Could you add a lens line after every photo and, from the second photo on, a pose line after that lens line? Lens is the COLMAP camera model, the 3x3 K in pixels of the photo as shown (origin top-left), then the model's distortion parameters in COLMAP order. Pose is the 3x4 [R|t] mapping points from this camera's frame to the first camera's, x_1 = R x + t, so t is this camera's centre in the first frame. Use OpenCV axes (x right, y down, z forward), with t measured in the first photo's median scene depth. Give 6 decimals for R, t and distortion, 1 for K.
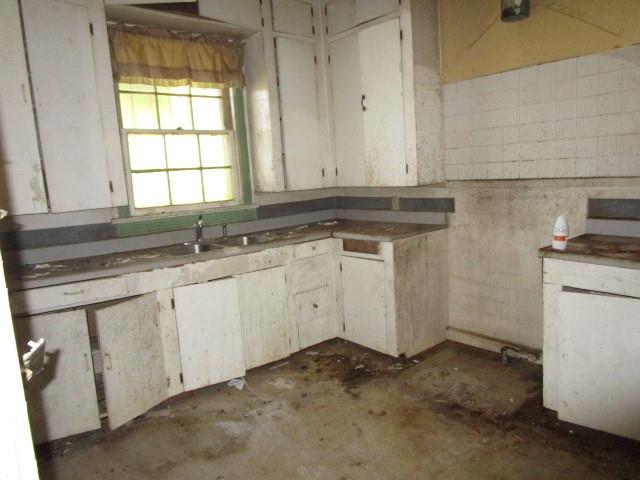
lens RADIAL K [[462.3, 0, 320.0], [0, 462.3, 240.0], [0, 0, 1]] dist [-0.009643, -0.001562]
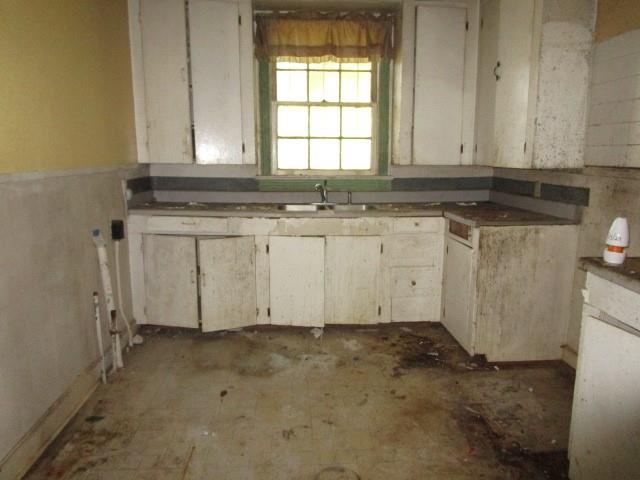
lens RADIAL K [[462.3, 0, 320.0], [0, 462.3, 240.0], [0, 0, 1]] dist [-0.009643, -0.001562]
pose [[0.800763, 0.167887, -0.574972, 0.406301], [-0.138310, 0.985801, 0.095221, -0.015256], [0.582795, 0.003275, 0.812613, 0.089570]]
